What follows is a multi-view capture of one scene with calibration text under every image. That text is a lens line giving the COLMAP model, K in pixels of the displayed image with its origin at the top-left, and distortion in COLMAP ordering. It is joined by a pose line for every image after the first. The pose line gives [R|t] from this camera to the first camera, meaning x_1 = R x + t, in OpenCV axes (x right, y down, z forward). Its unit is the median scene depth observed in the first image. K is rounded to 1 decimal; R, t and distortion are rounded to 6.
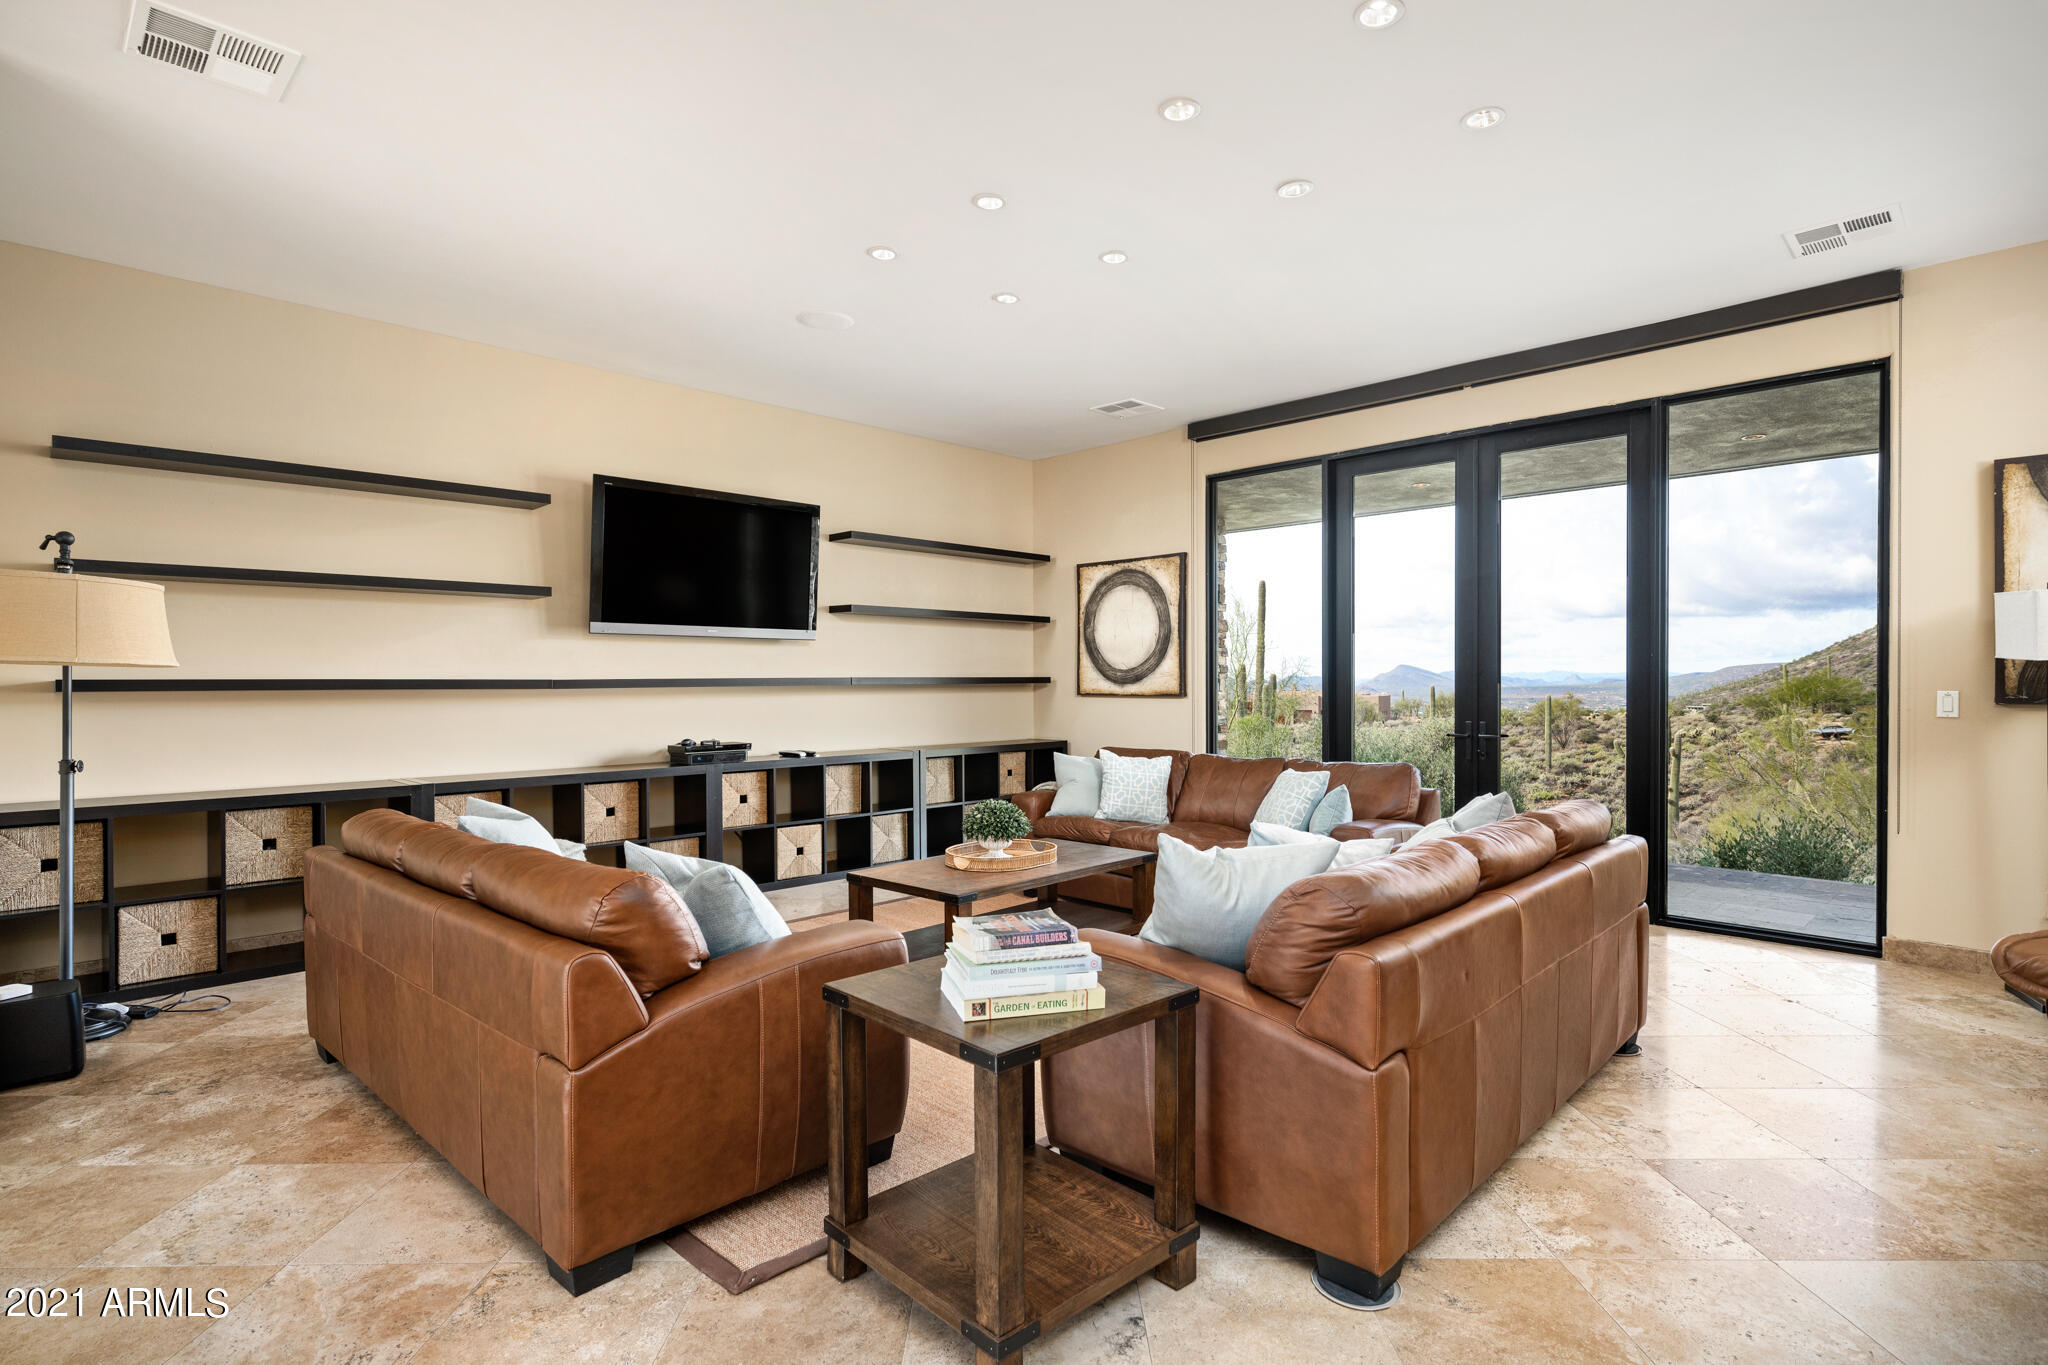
lens RADIAL K [[1025.0, 0, 1026.2], [0, 1025.0, 681.0], [0, 0, 1]] dist [0.000968, 0.000203]
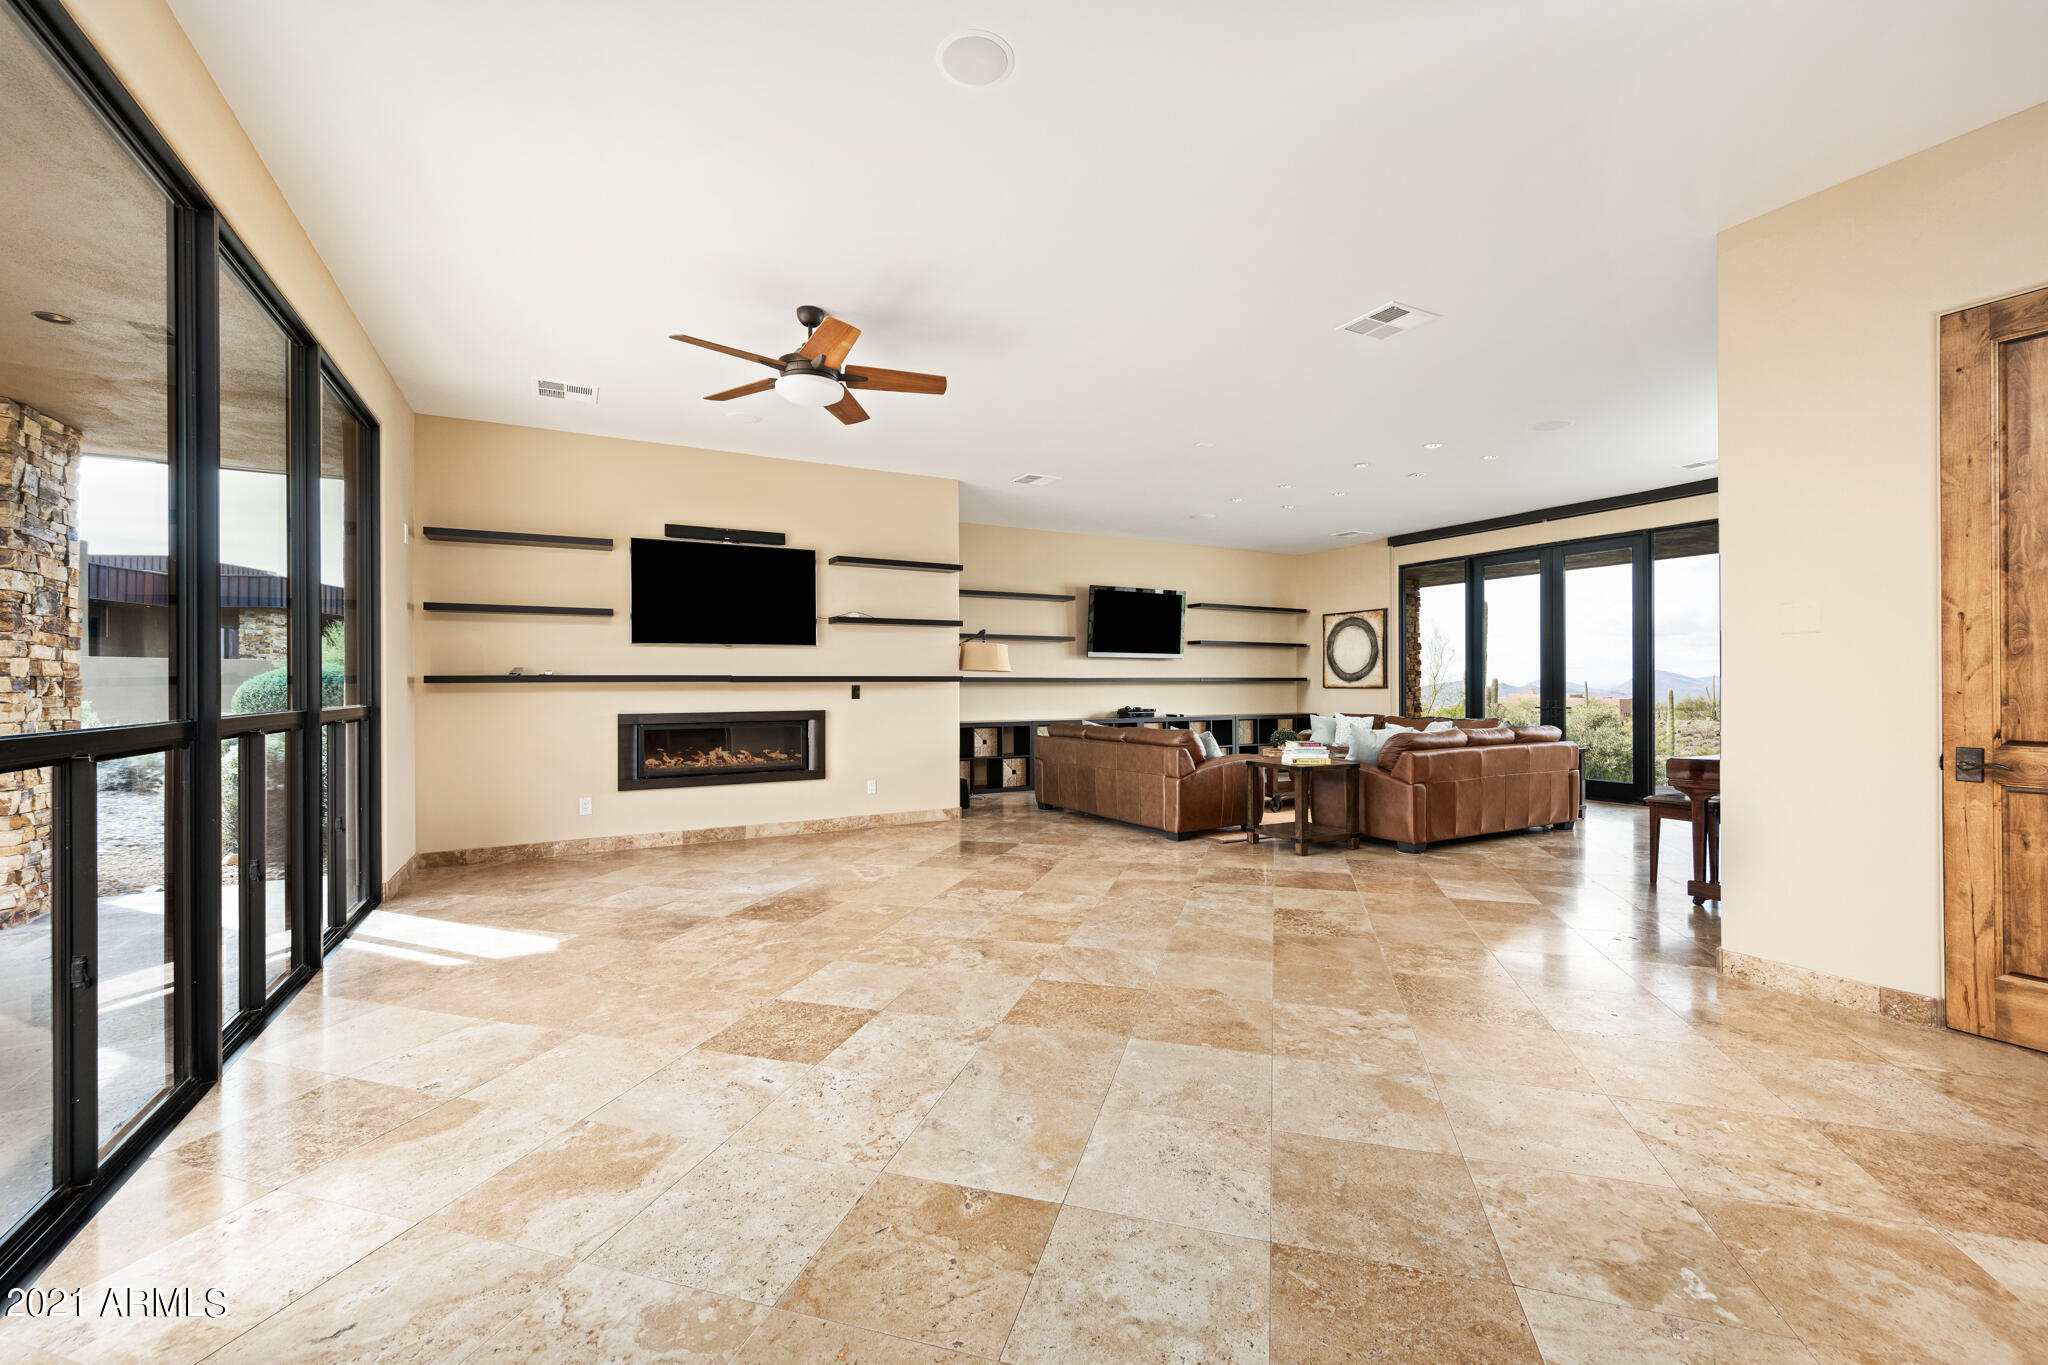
lens RADIAL K [[837.3, 0, 1013.7], [0, 837.3, 674.4], [0, 0, 1]] dist [-0.002293, -0.000308]
pose [[0.953898, -0.001895, -0.300126, -0.030087], [-0.001891, 0.999922, -0.012322, 0.010624], [0.300126, 0.012322, 0.953820, -0.625126]]
